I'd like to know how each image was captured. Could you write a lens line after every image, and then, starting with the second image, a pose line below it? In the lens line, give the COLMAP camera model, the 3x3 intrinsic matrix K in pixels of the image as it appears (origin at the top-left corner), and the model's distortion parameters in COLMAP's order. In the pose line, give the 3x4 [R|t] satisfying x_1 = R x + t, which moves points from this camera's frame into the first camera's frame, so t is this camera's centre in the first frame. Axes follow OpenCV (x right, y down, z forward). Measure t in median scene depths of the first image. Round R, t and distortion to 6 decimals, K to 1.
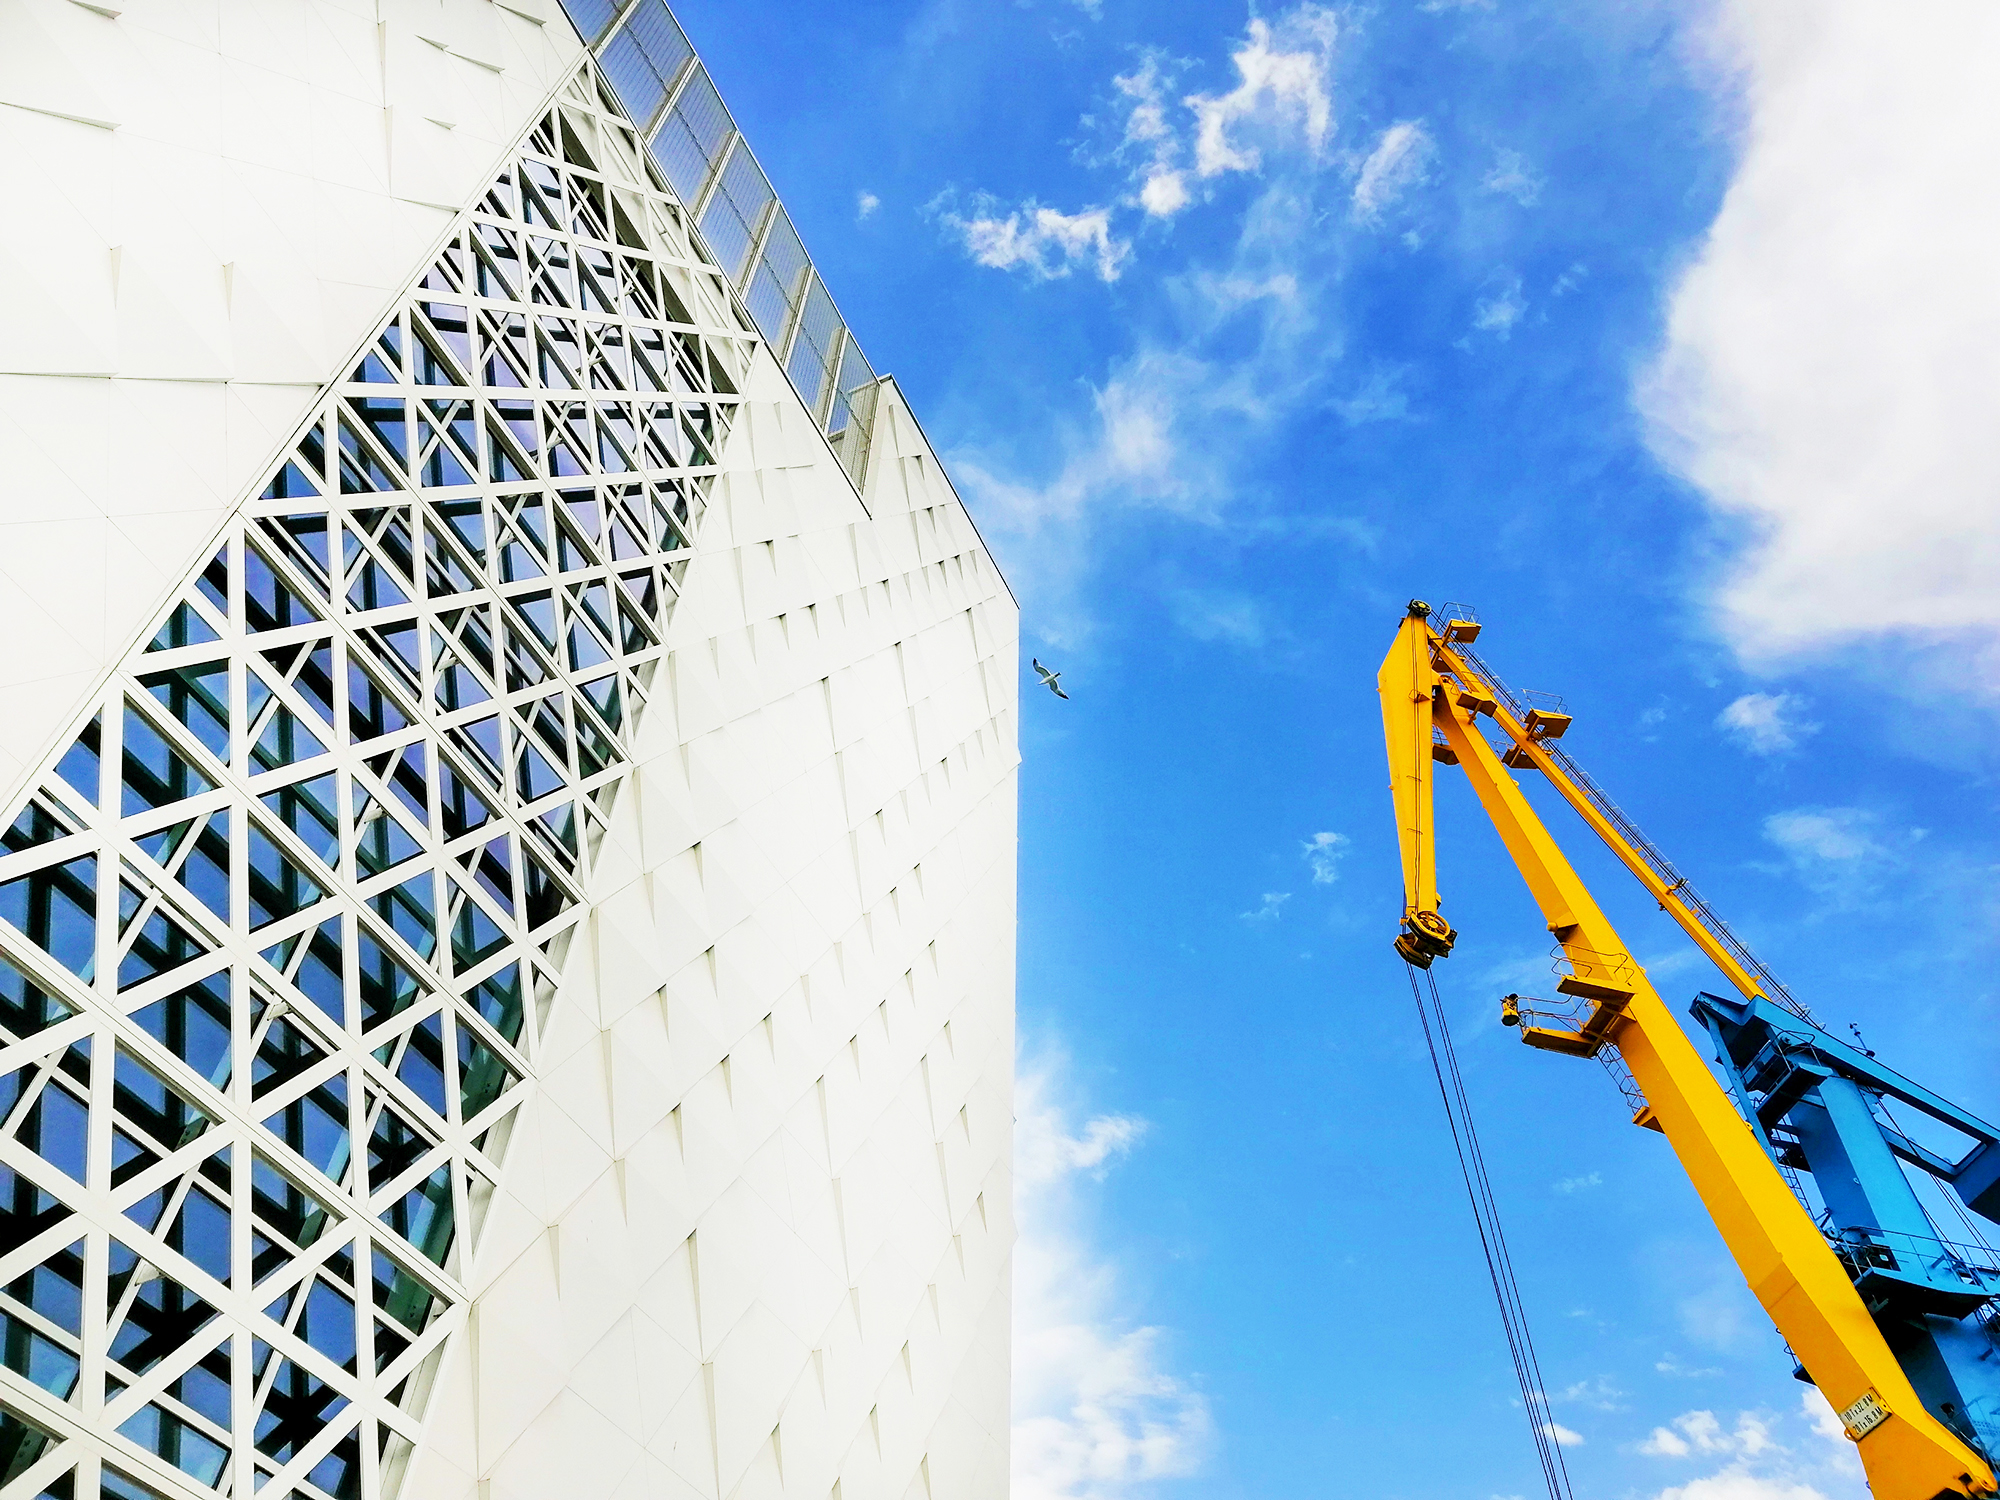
lens RADIAL K [[1540.4, 0, 1058.5], [0, 1540.4, 828.3], [0, 0, 1]] dist [0.004237, 0.085204]
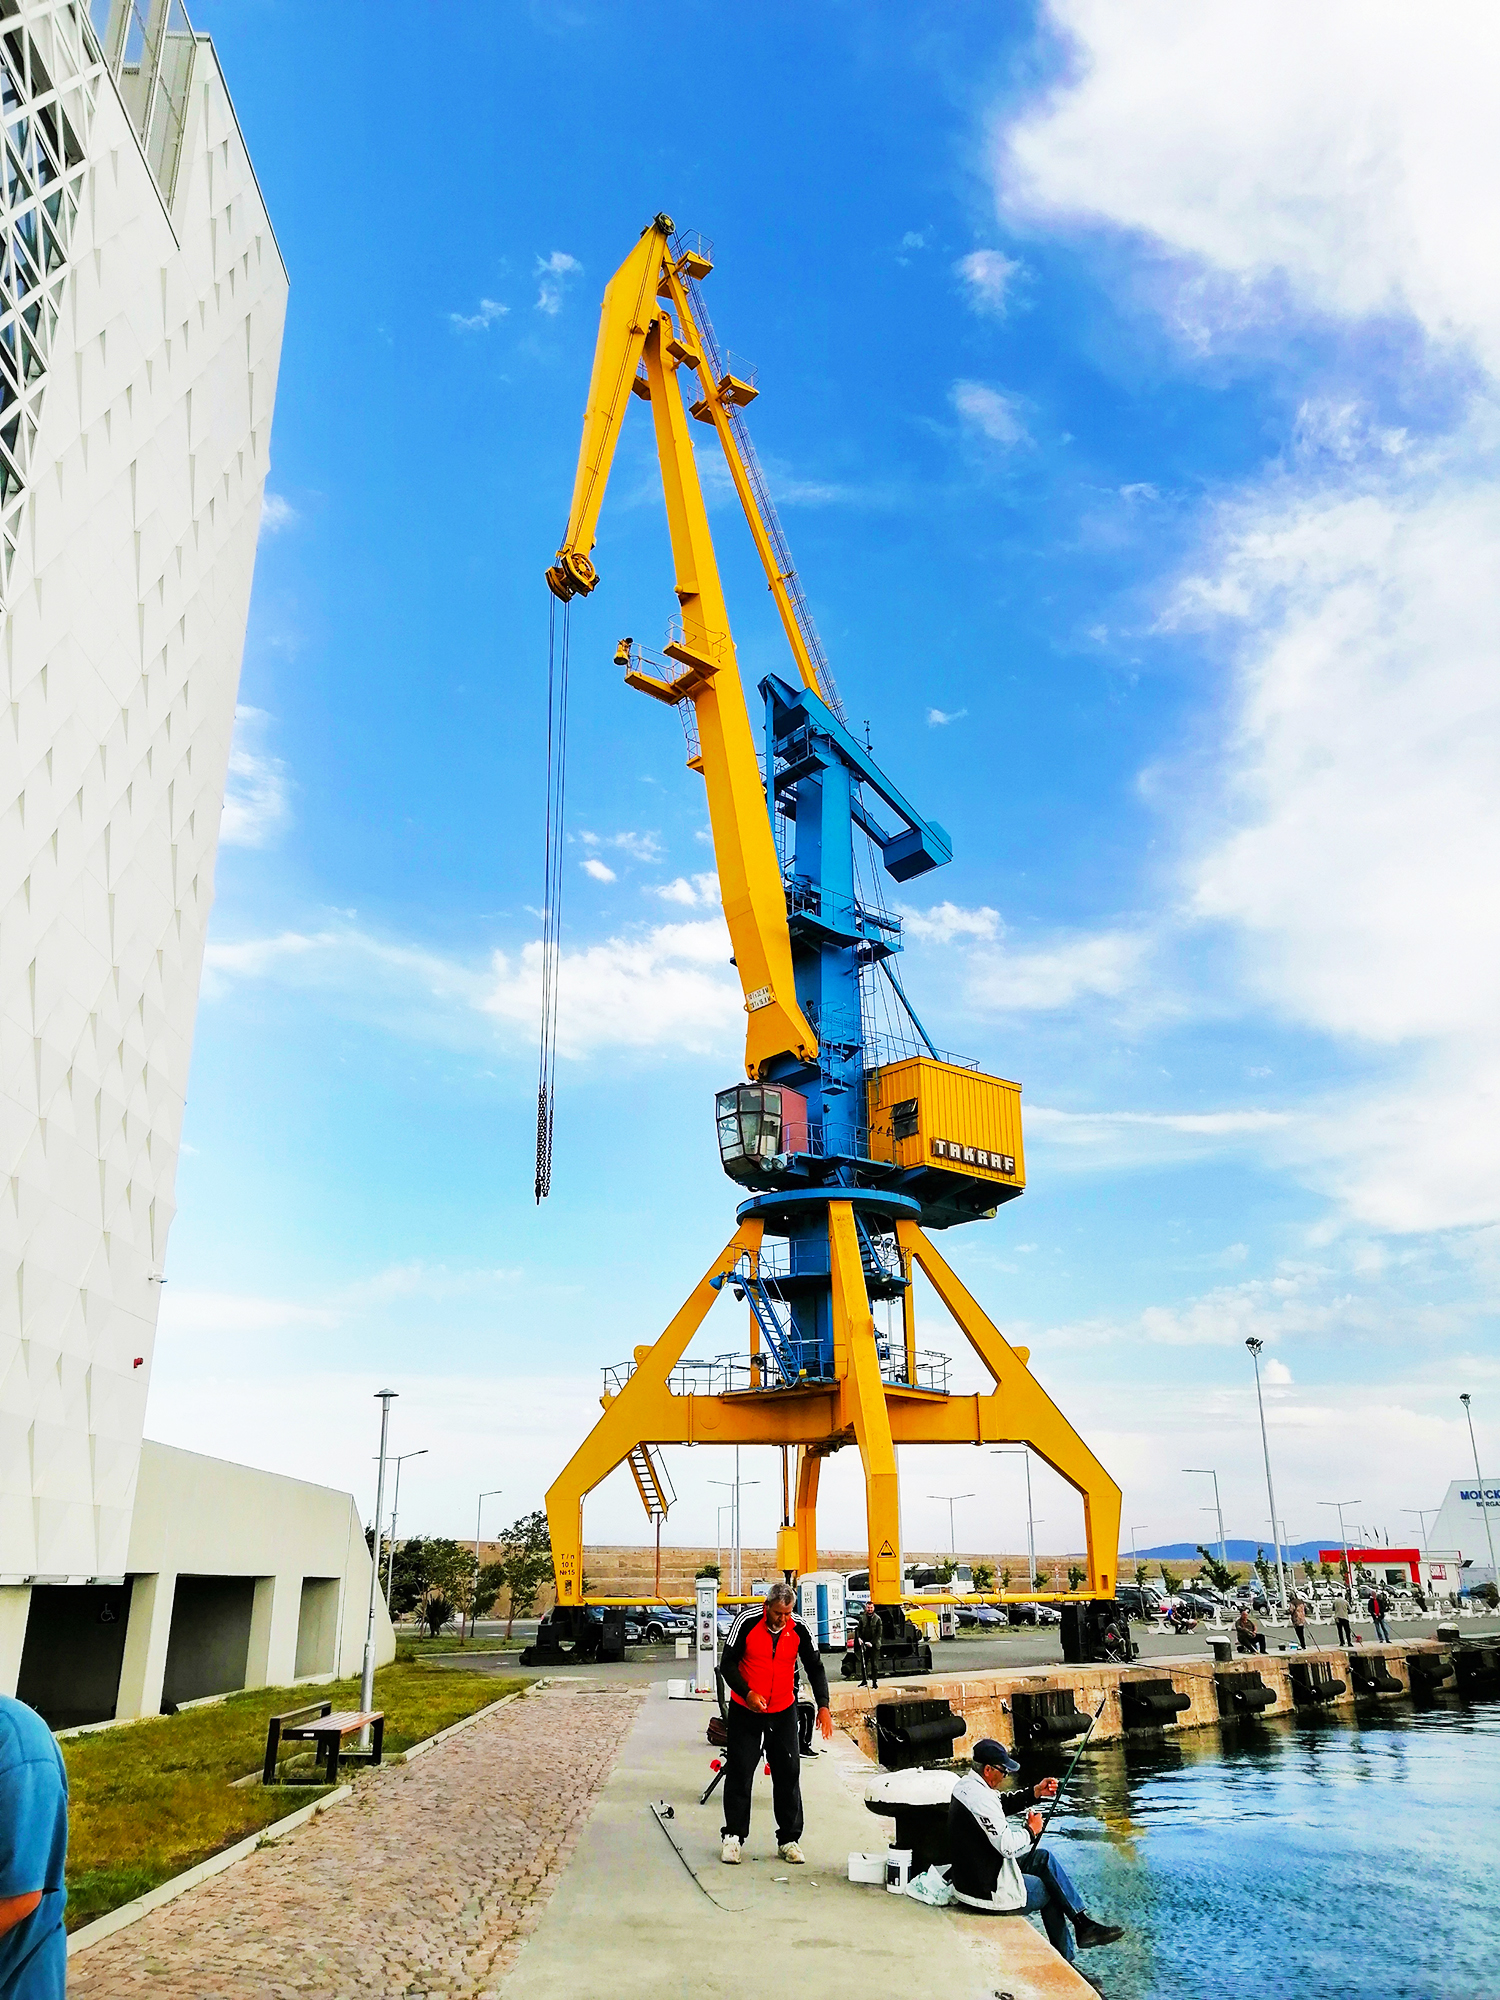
lens RADIAL K [[1540.0, 0, 750.0], [0, 1540.0, 1000.0], [0, 0, 1]] dist [0.000142, -0.063961]
pose [[0.906163, 0.156395, 0.392950, -0.047114], [-0.320281, 0.860545, 0.396084, -0.154872], [-0.276206, -0.484771, 0.829884, -0.155066]]
